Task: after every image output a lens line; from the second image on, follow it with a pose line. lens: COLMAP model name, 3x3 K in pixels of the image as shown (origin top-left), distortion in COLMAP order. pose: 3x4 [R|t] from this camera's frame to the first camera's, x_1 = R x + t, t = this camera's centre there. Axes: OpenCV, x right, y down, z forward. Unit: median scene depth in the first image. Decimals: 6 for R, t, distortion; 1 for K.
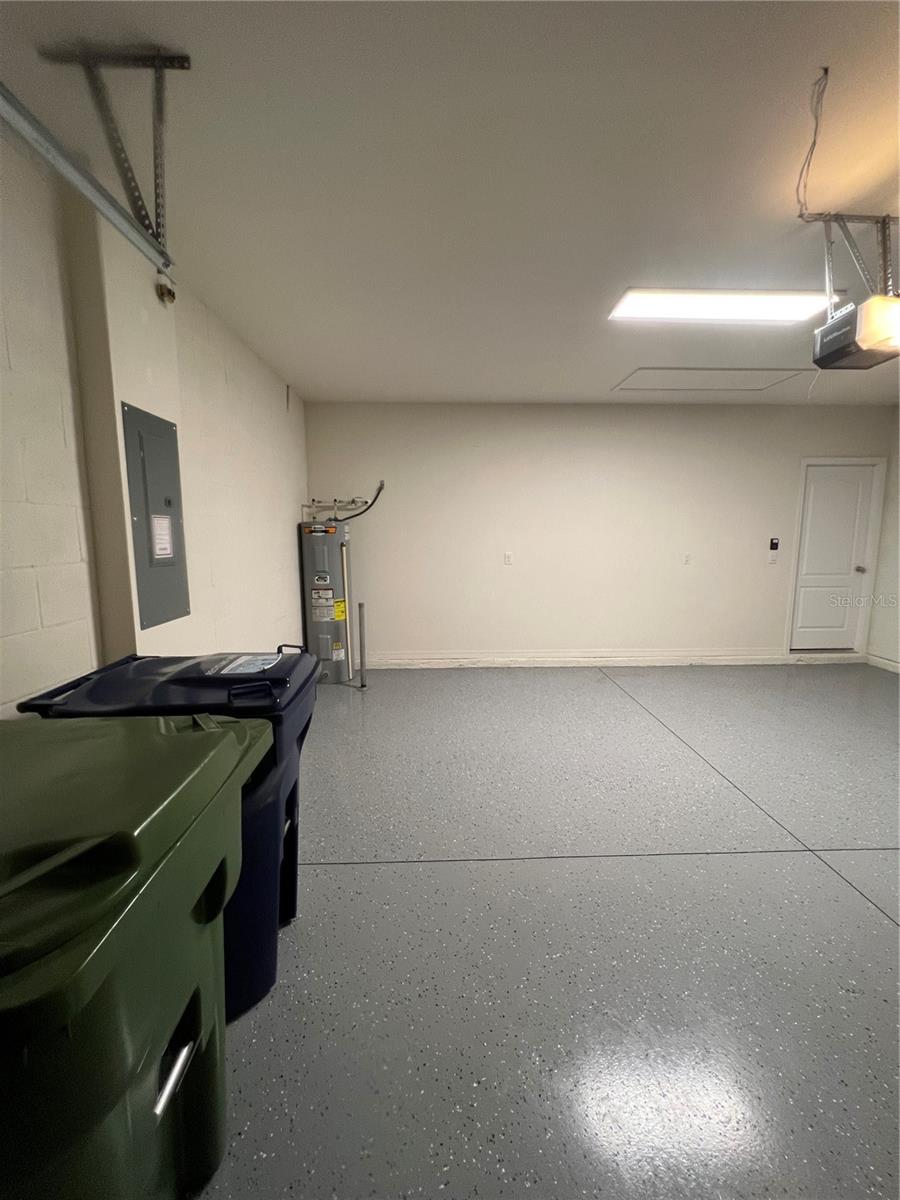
lens RADIAL K [[484.7, 0, 448.9], [0, 484.7, 597.0], [0, 0, 1]] dist [0.000399, 0.000006]
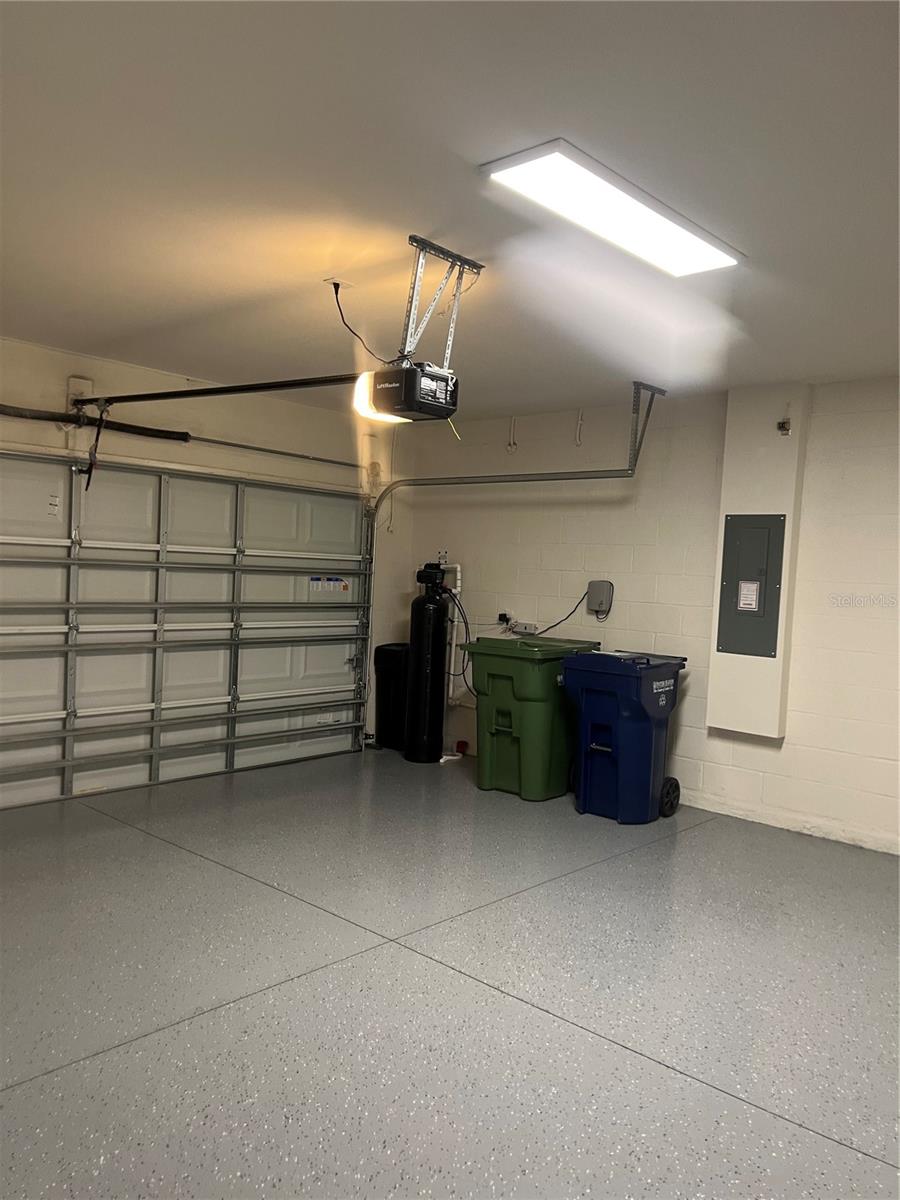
lens RADIAL K [[904.1, 0, 449.3], [0, 904.1, 601.2], [0, 0, 1]] dist [0.059121, -0.056316]
pose [[-0.698601, 0.000864, -0.715511, 1.965031], [-0.134675, 0.981967, 0.132677, -0.345091], [0.702723, 0.189050, -0.685887, 2.211109]]
